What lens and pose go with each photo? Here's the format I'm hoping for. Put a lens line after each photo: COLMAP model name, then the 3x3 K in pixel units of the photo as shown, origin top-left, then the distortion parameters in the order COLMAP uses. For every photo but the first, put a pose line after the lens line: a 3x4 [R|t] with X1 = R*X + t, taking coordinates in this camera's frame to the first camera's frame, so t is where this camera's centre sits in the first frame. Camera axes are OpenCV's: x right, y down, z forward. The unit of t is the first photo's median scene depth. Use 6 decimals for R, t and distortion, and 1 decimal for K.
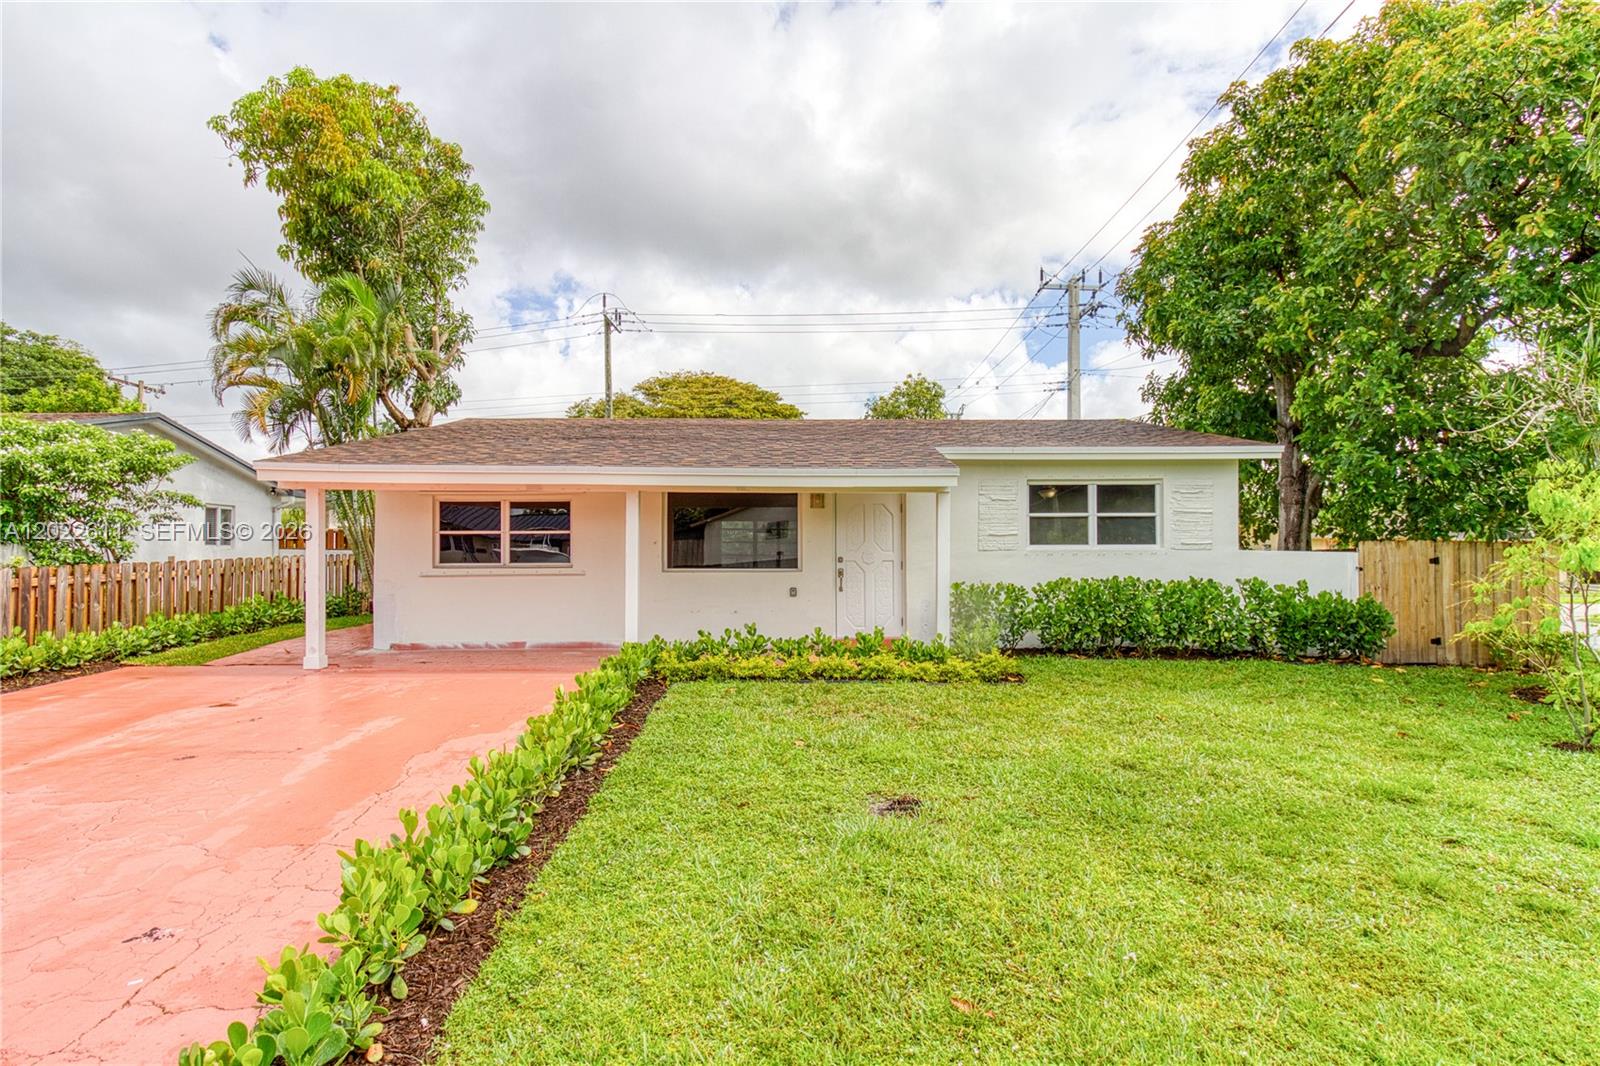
lens RADIAL K [[798.6, 0, 793.3], [0, 798.6, 541.4], [0, 0, 1]] dist [0.002598, -0.011044]
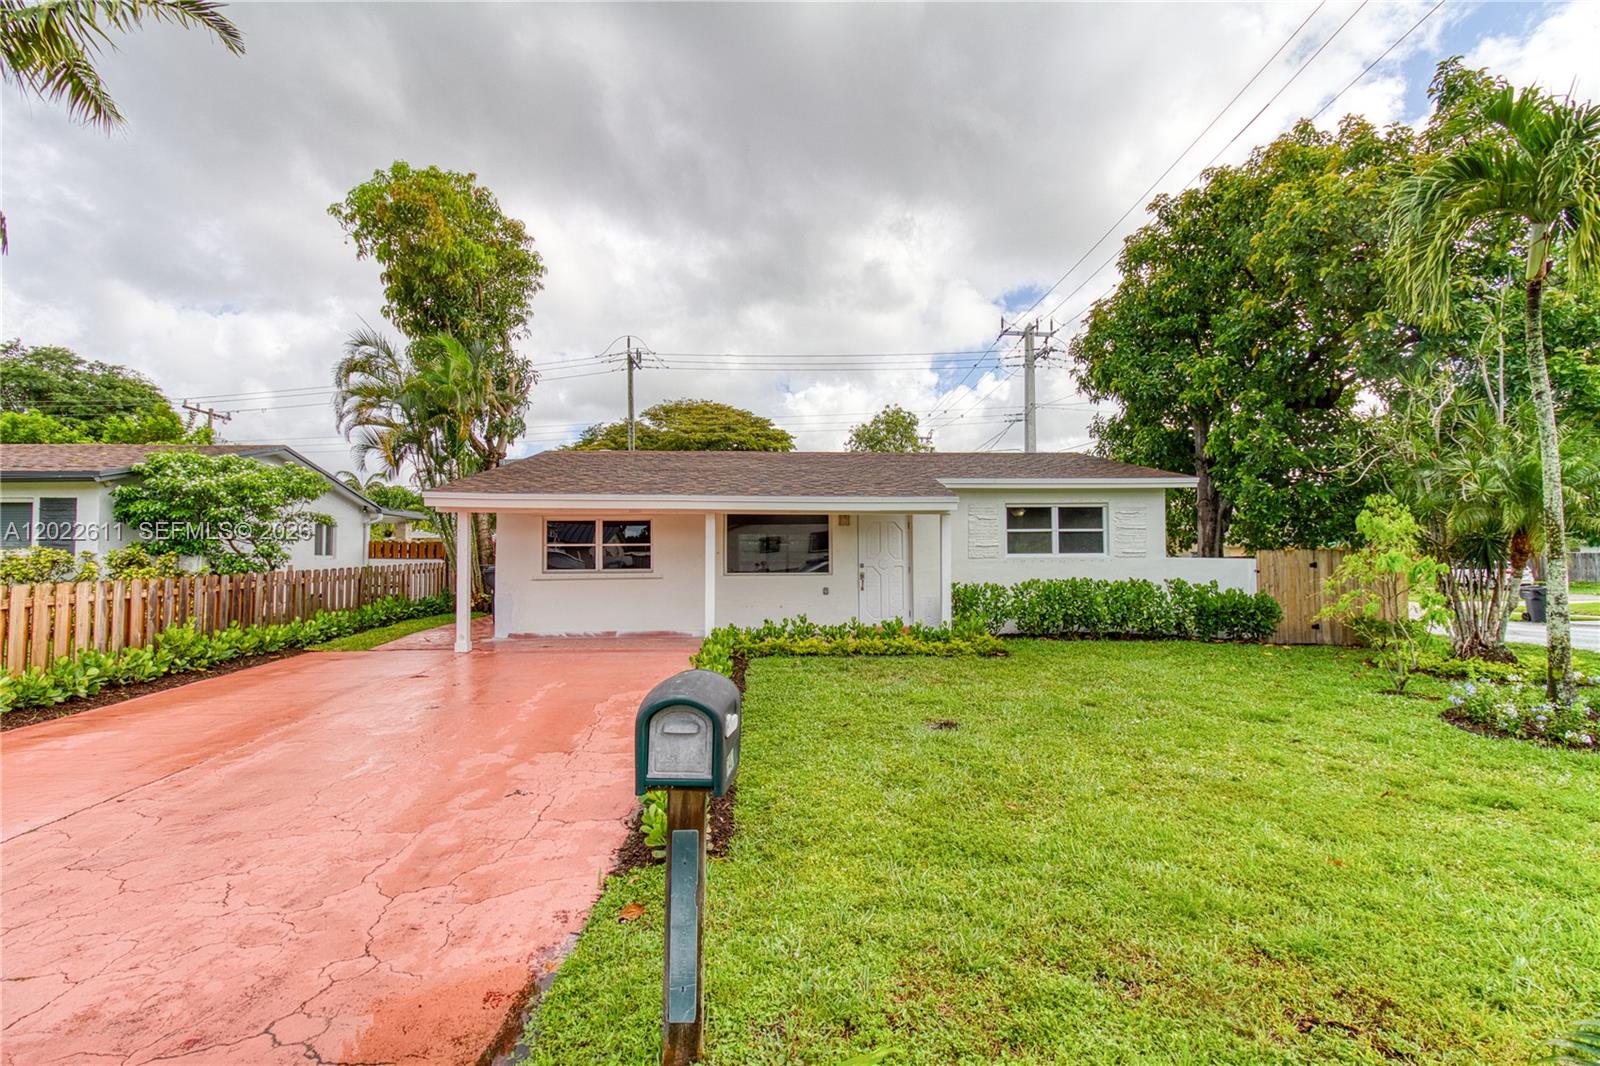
lens RADIAL K [[726.5, 0, 799.8], [0, 726.5, 537.6], [0, 0, 1]] dist [0.003545, -0.006297]
pose [[0.999314, -0.002002, 0.036970, -0.084599], [0.002612, 0.999861, -0.016463, -0.003436], [-0.036931, 0.016548, 0.999181, -0.166247]]
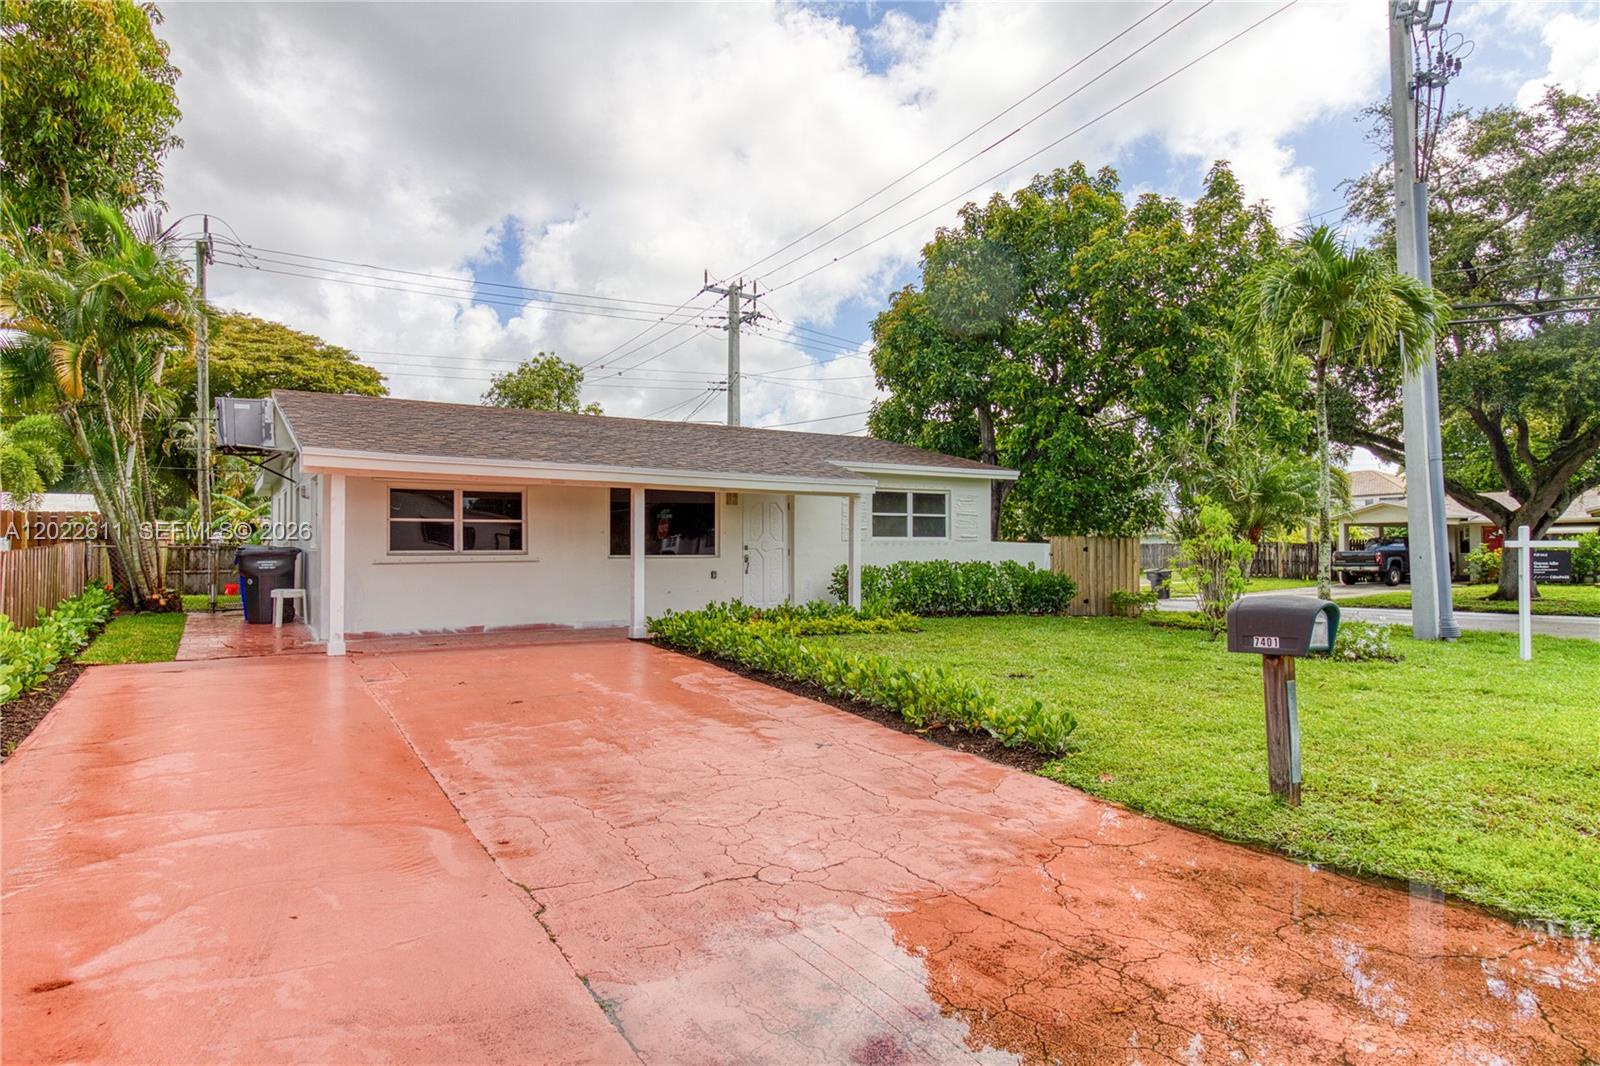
lens RADIAL K [[910.8, 0, 802.7], [0, 910.8, 534.7], [0, 0, 1]] dist [0.002265, -0.000169]
pose [[0.854919, 0.009390, 0.518677, -0.589666], [-0.009462, 0.999952, -0.002506, 0.005779], [-0.518676, -0.002766, 0.854966, -0.231533]]
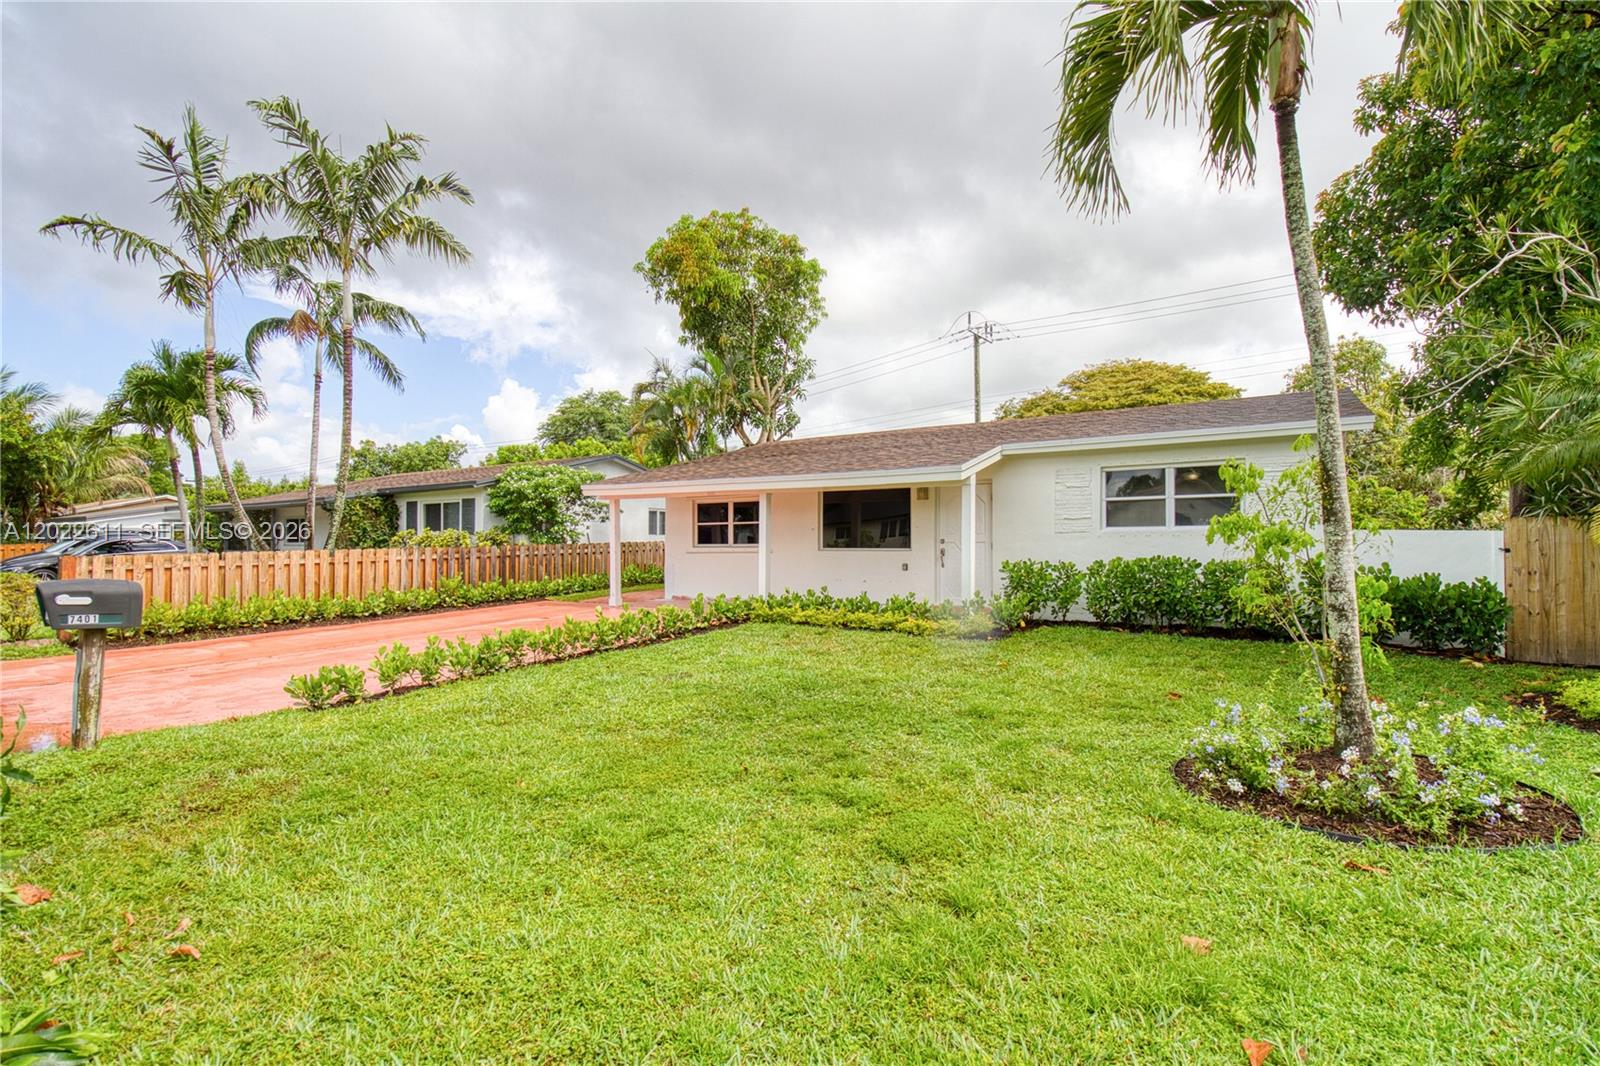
lens RADIAL K [[755.2, 0, 800.0], [0, 755.2, 533.0], [0, 0, 1]] dist [0.001804, 0.000126]
pose [[0.818845, -0.008421, -0.573952, 0.544348], [0.009847, 0.999951, -0.000624, 0.008950], [0.573930, -0.005141, 0.818888, -0.069298]]
